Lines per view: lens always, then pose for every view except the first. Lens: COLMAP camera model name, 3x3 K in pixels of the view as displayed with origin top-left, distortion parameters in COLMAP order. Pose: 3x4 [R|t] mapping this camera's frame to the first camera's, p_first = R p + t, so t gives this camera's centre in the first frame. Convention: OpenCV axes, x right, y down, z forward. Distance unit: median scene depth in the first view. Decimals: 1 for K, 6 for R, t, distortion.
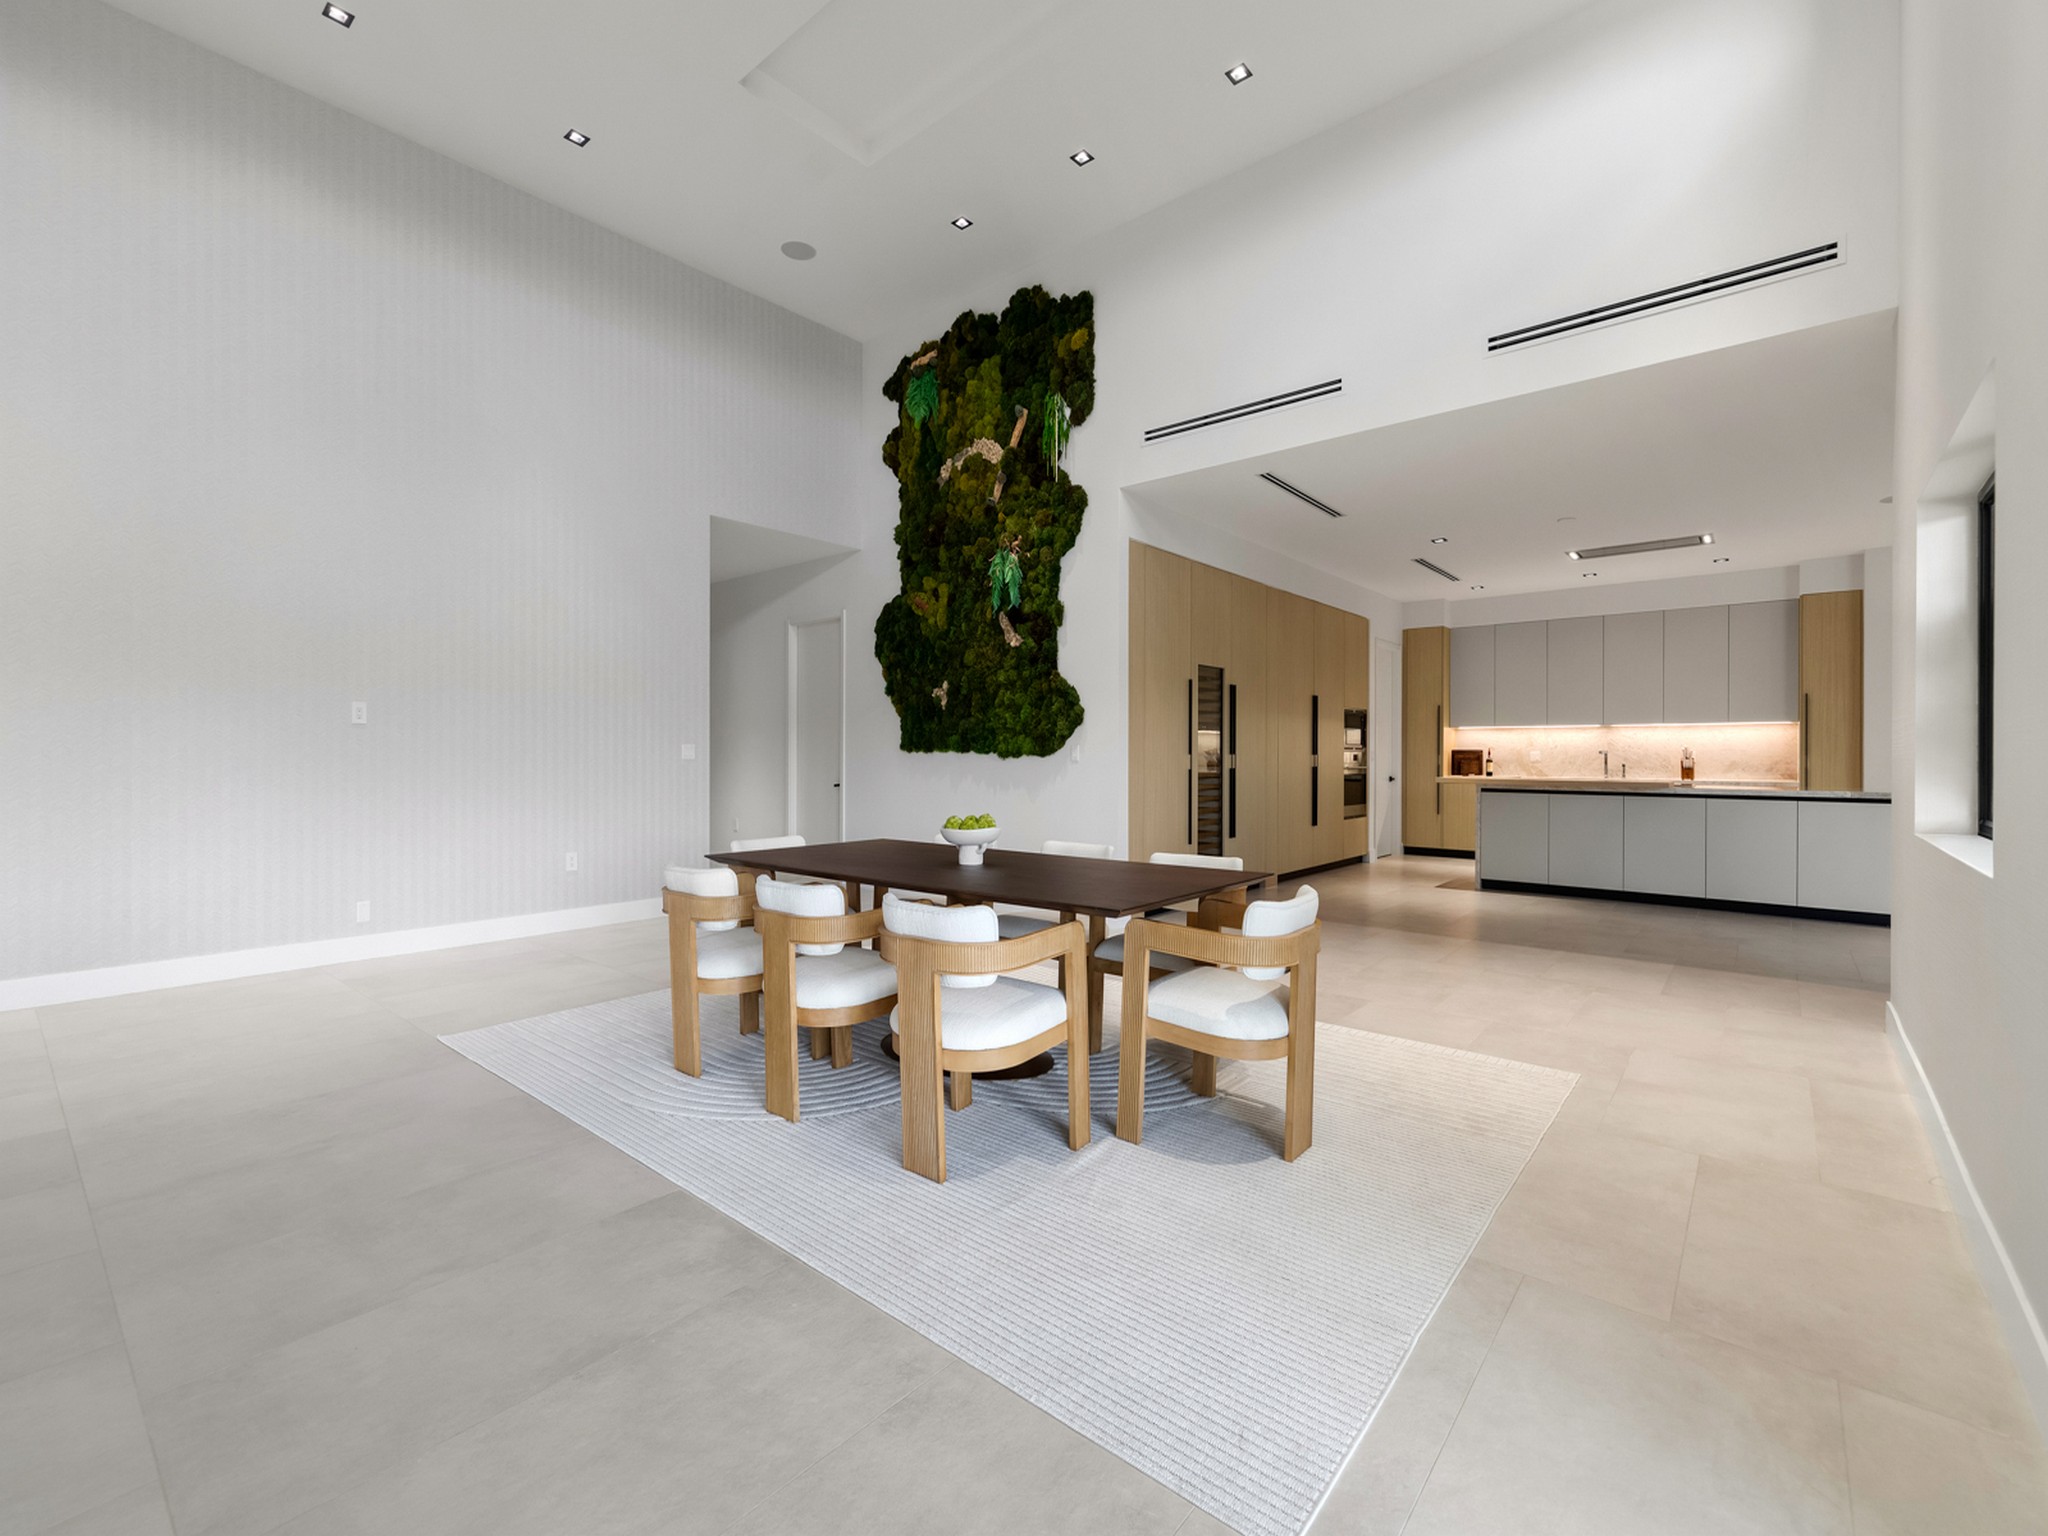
lens RADIAL K [[891.5, 0, 1017.2], [0, 891.5, 757.4], [0, 0, 1]] dist [-0.000619, 0.000184]
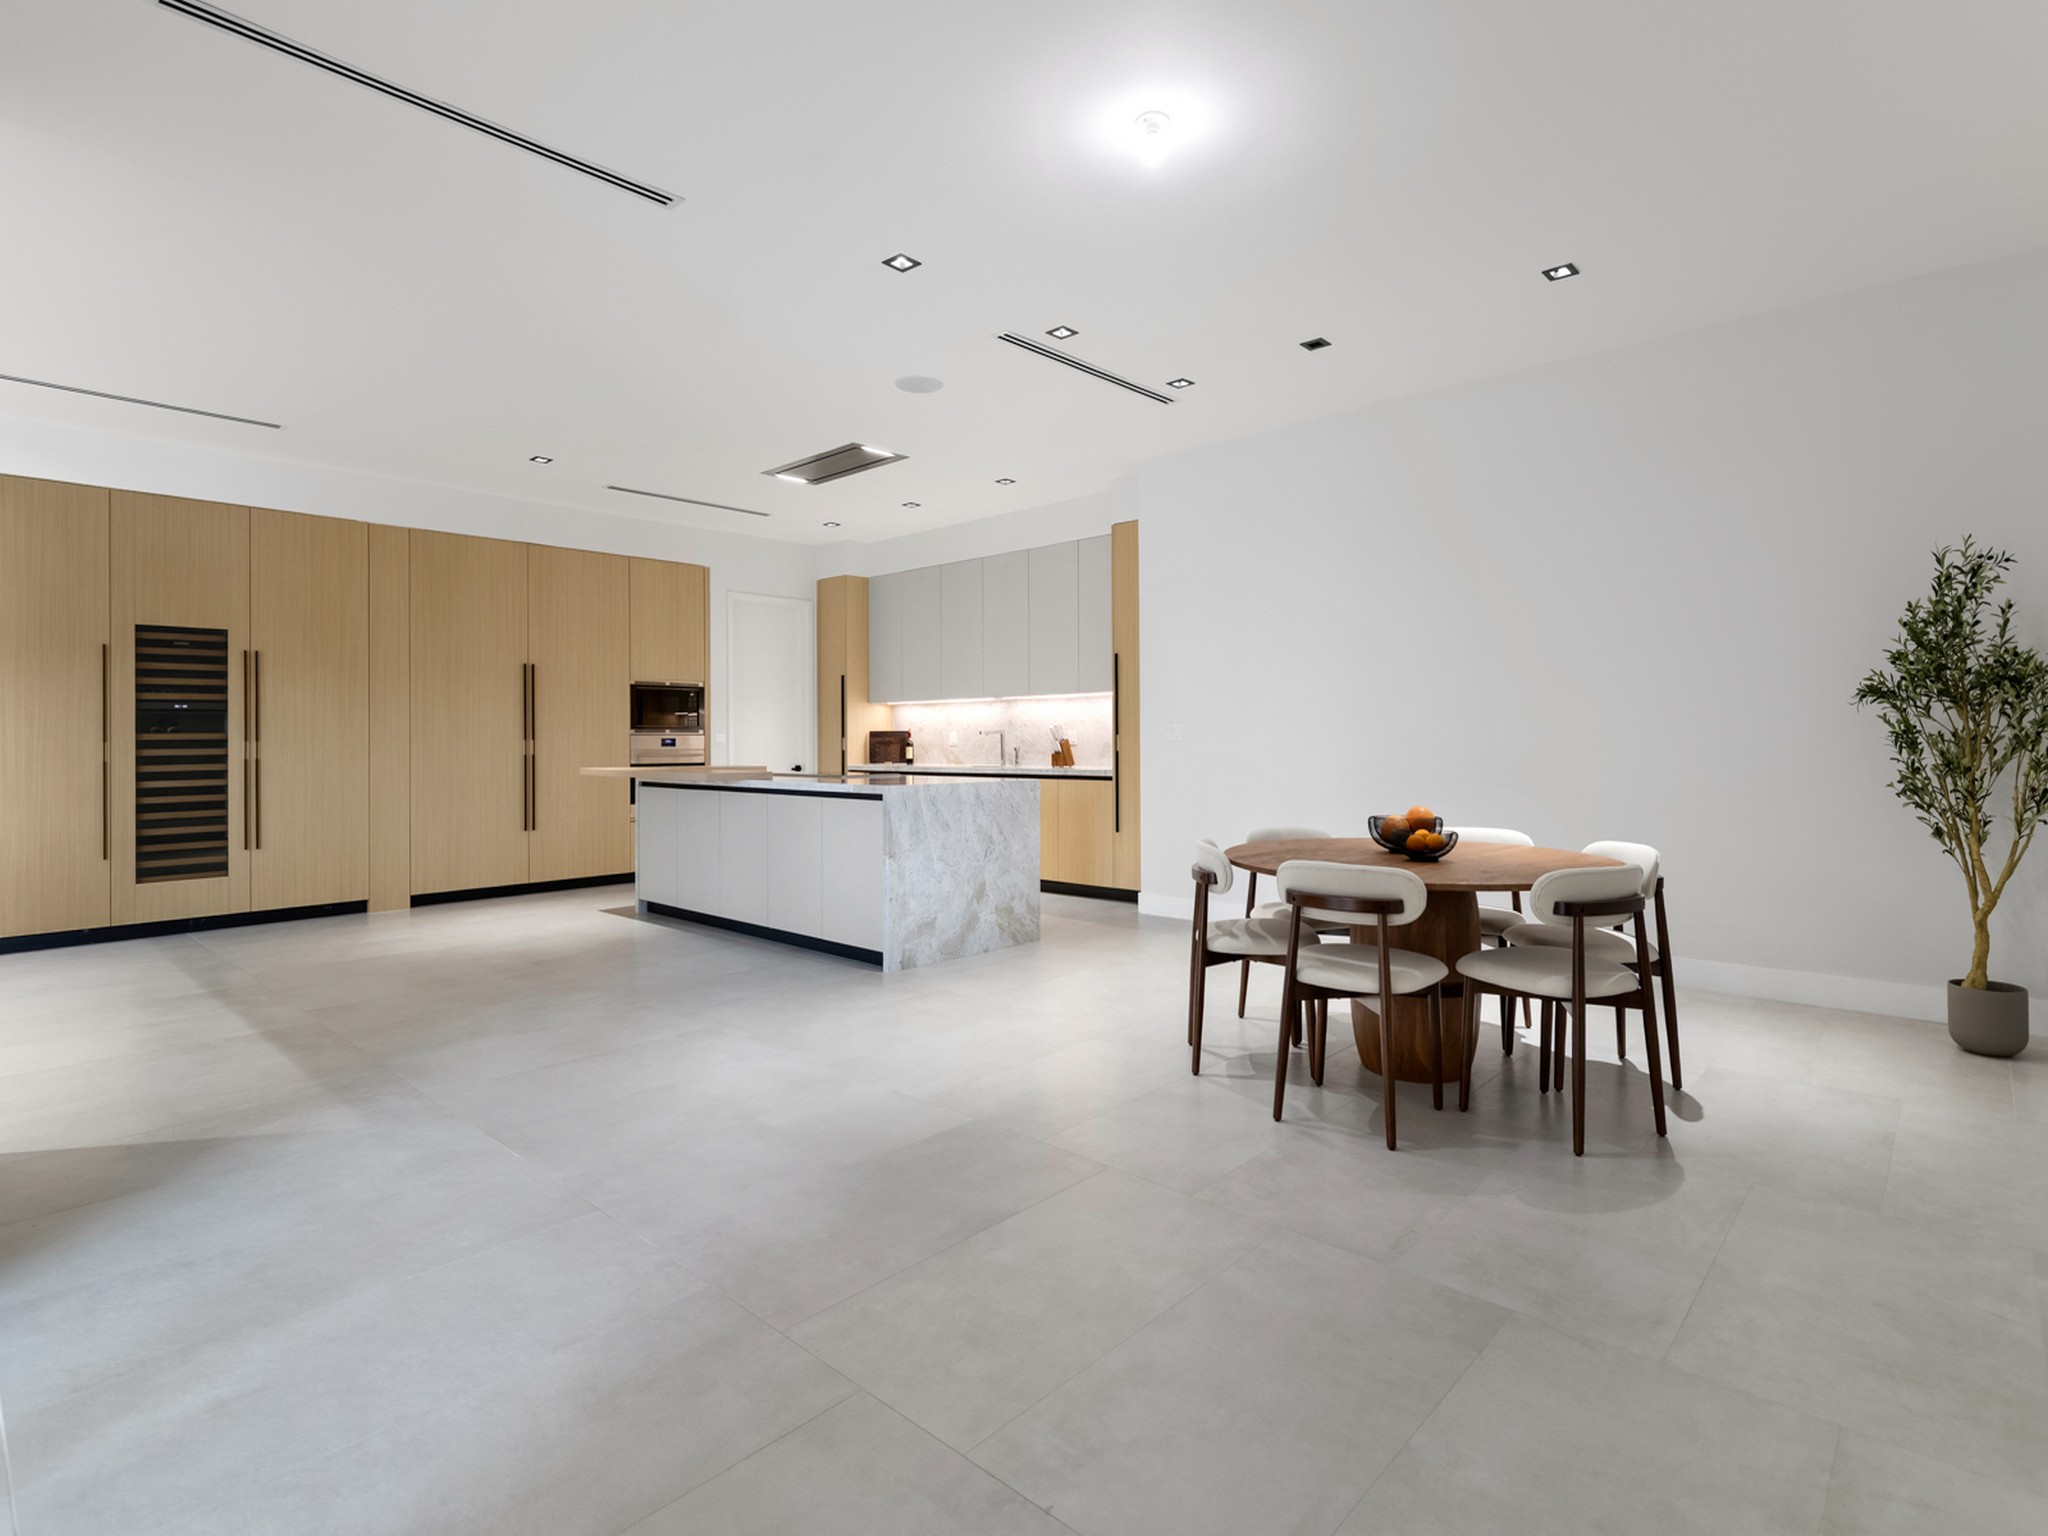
lens RADIAL K [[1016.1, 0, 1026.4], [0, 1016.1, 741.8], [0, 0, 1]] dist [-0.001930, -0.000098]
pose [[0.998542, -0.009549, -0.053120, 1.028934], [0.009384, 0.999950, -0.003363, 0.008220], [0.053149, 0.002860, 0.998582, 0.161080]]
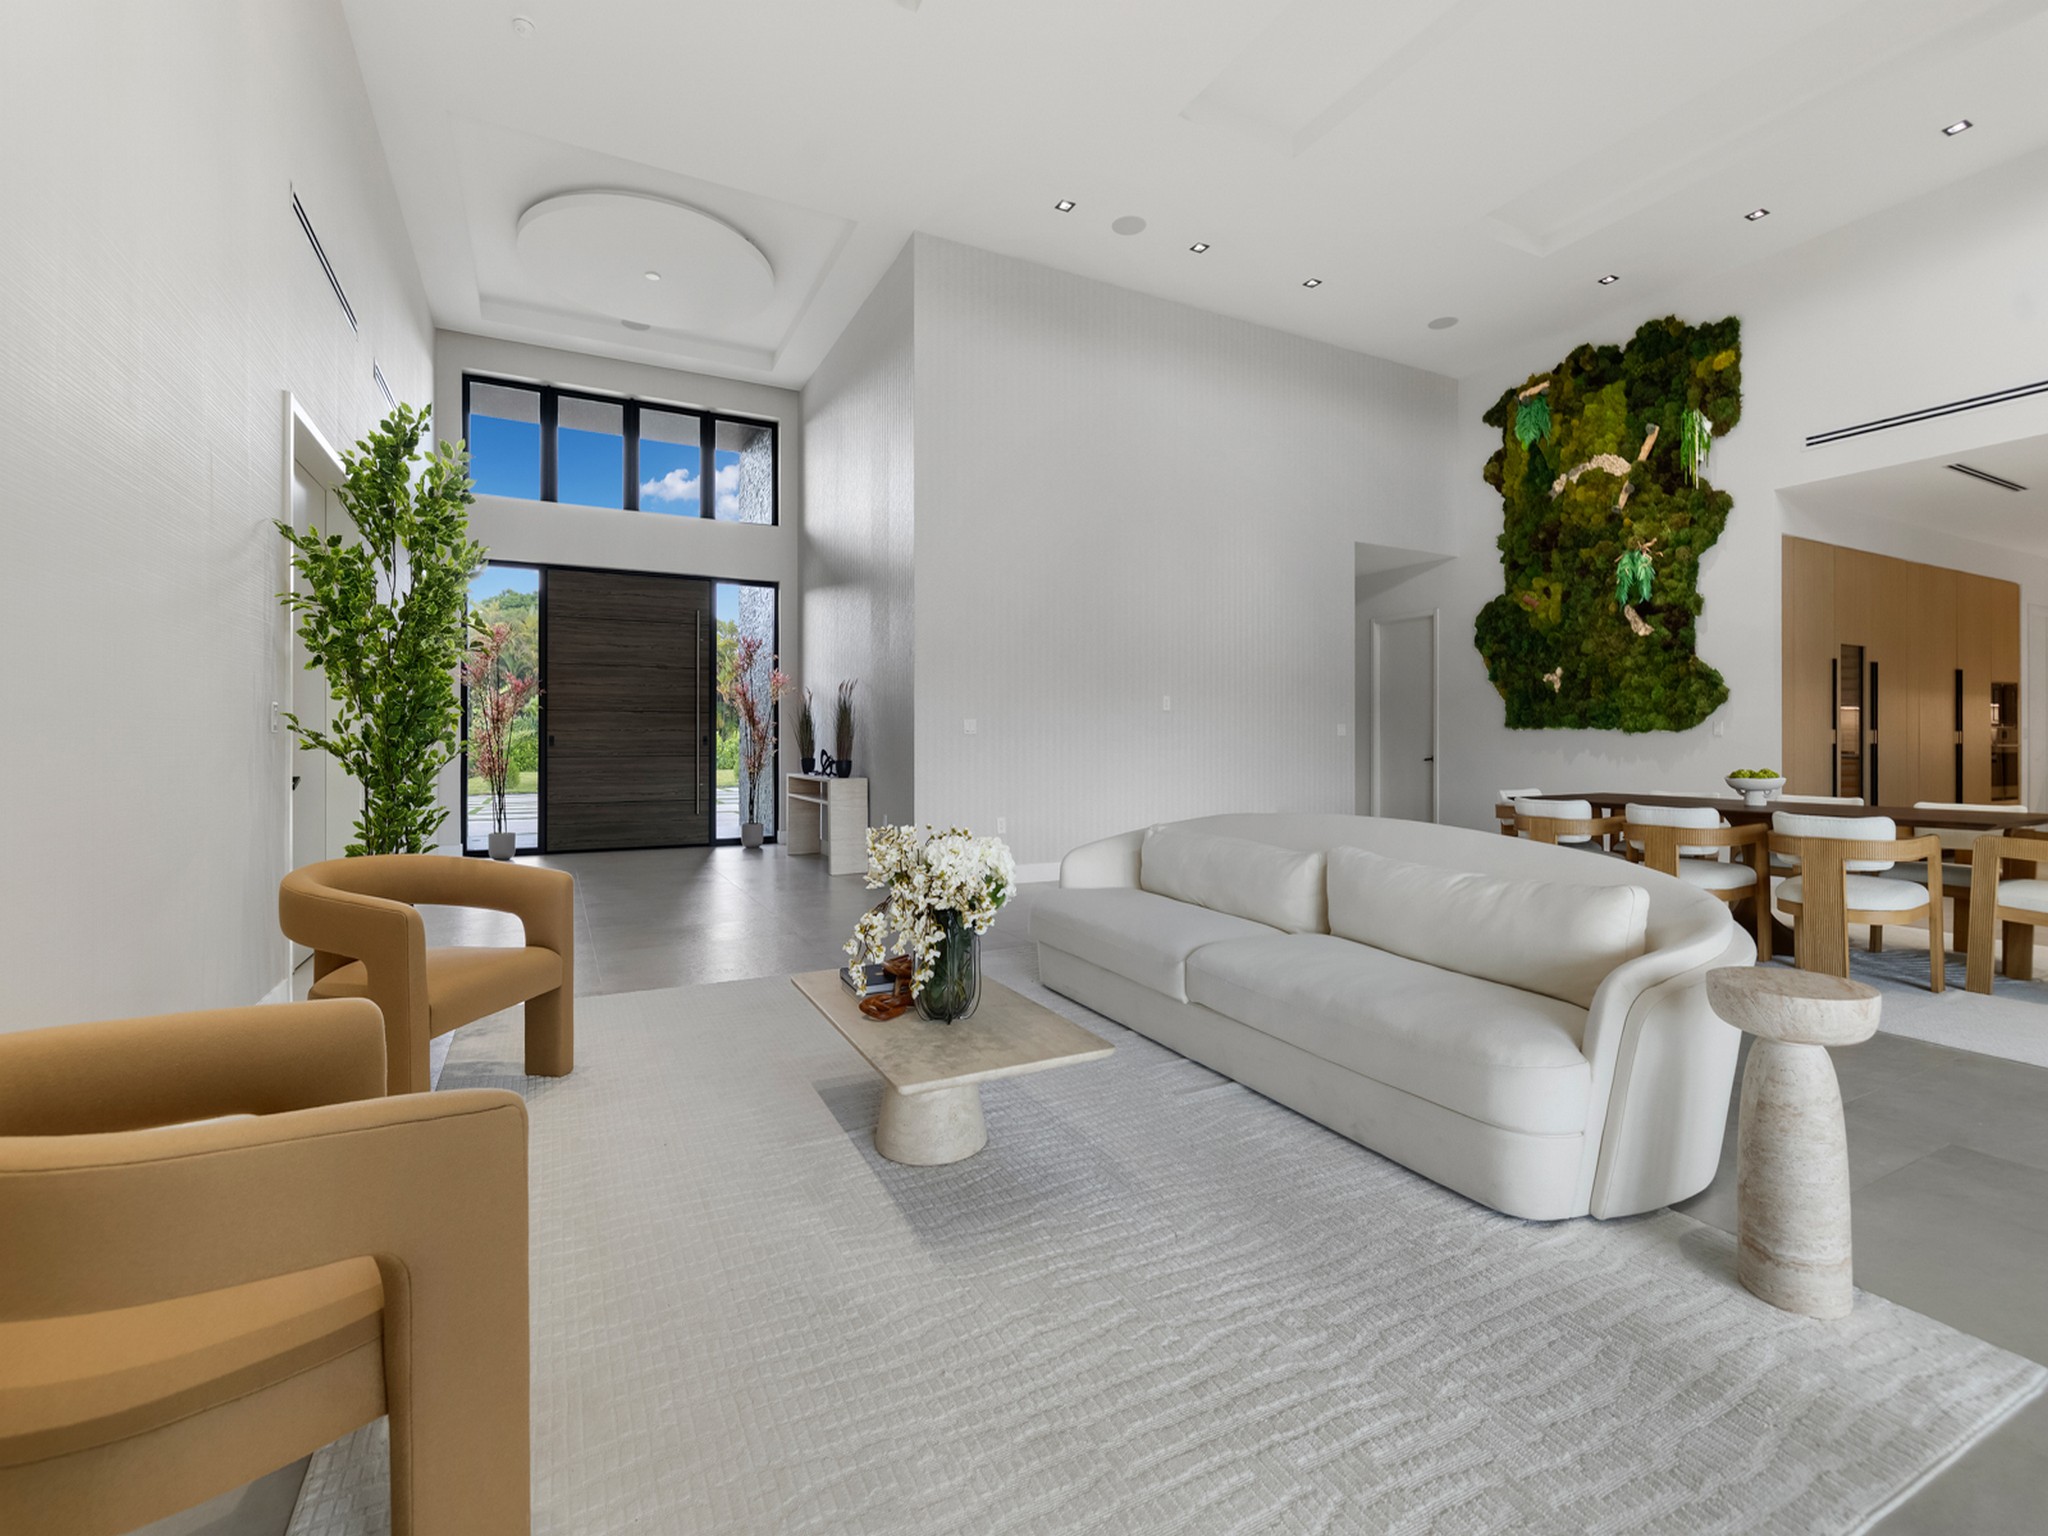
lens RADIAL K [[903.3, 0, 1031.5], [0, 903.3, 741.0], [0, 0, 1]] dist [-0.001727, 0.000102]
pose [[0.926458, -0.001101, -0.376397, -0.283609], [-0.000337, 0.999993, -0.003754, 0.014317], [0.376399, 0.003605, 0.926451, -0.347303]]
